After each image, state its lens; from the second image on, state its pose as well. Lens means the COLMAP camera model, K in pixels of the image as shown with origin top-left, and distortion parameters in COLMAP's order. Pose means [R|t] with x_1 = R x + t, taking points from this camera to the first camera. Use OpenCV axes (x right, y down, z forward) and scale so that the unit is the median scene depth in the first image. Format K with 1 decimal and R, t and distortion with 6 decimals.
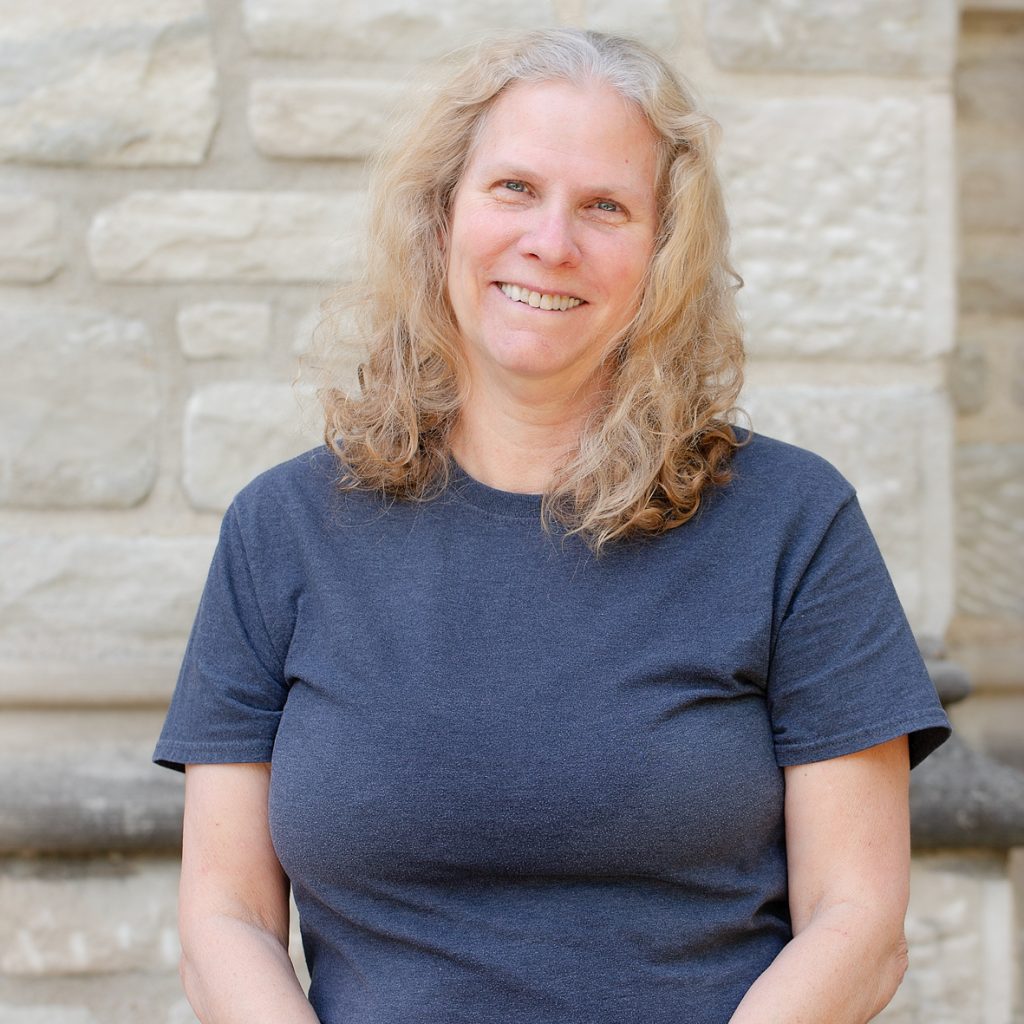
lens RADIAL K [[5648.1, 0, 512.8], [0, 5648.1, 403.7], [0, 0, 1]] dist [0.093597, 12.586450]
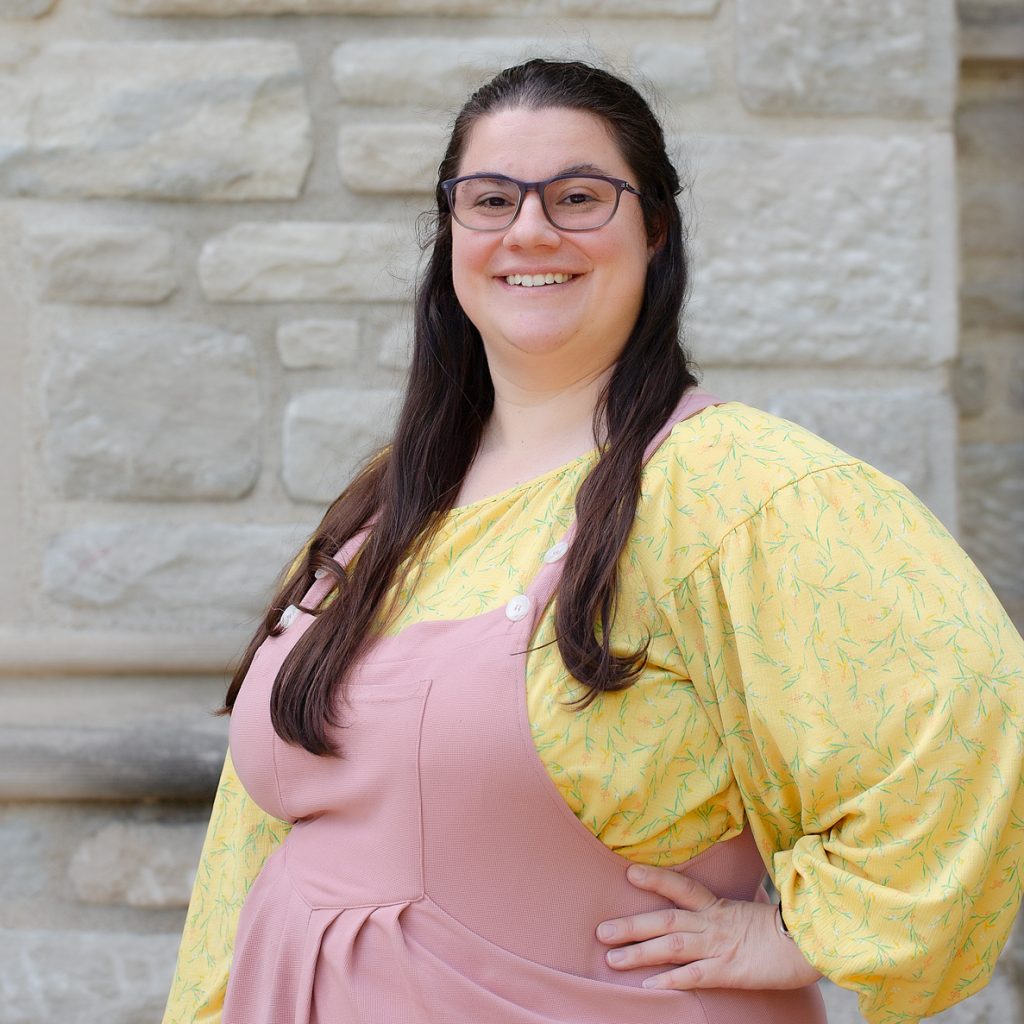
lens RADIAL K [[5648.1, 0, 512.8], [0, 5648.1, 403.7], [0, 0, 1]] dist [0.093597, 12.586450]
pose [[0.999984, -0.005517, -0.001328, -0.010207], [0.005507, 0.999961, -0.006917, 0.007249], [0.001366, 0.006910, 0.999975, -0.142536]]
